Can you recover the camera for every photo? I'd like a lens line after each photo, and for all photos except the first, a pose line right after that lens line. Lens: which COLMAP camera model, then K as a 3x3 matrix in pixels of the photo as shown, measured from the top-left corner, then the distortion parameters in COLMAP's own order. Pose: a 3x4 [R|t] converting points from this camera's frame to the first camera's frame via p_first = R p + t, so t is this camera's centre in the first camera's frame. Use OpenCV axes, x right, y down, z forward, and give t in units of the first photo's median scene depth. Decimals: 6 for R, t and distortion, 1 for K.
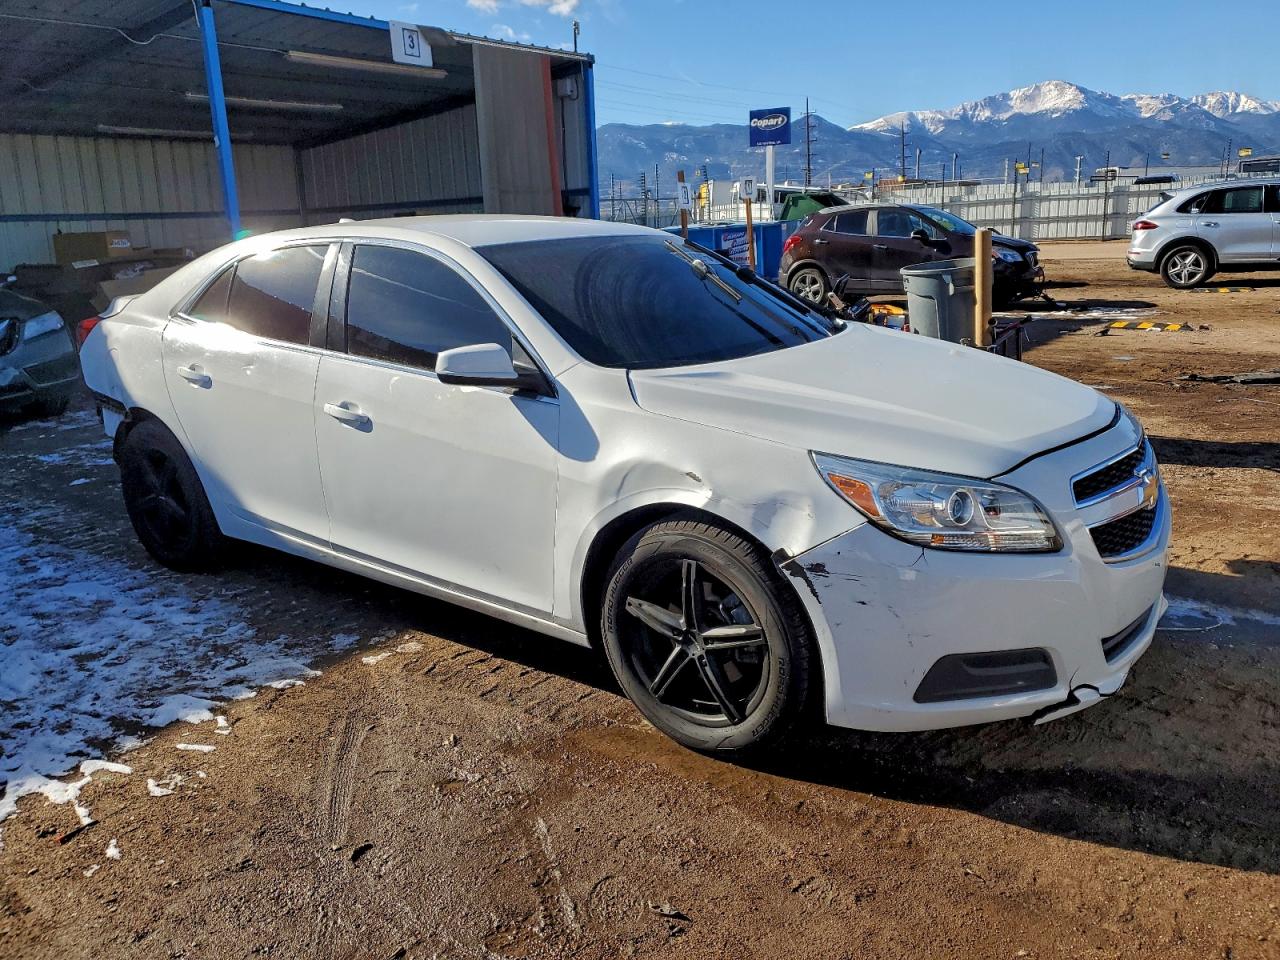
lens RADIAL K [[1000.6, 0, 670.2], [0, 1000.6, 433.2], [0, 0, 1]] dist [0.007710, -0.003053]
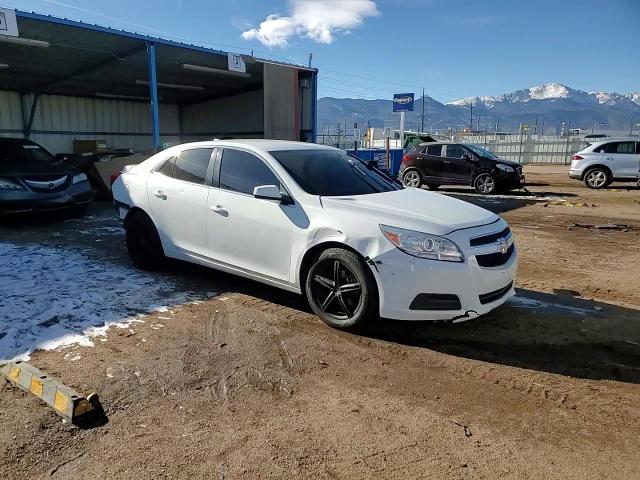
lens RADIAL K [[499.4, 0, 311.3], [0, 499.4, 243.1], [0, 0, 1]] dist [0.010299, -0.010462]
pose [[0.995880, 0.055983, -0.071331, 0.014147], [-0.057138, 0.998264, -0.014260, 0.031846], [0.070409, 0.018277, 0.997351, -0.142634]]
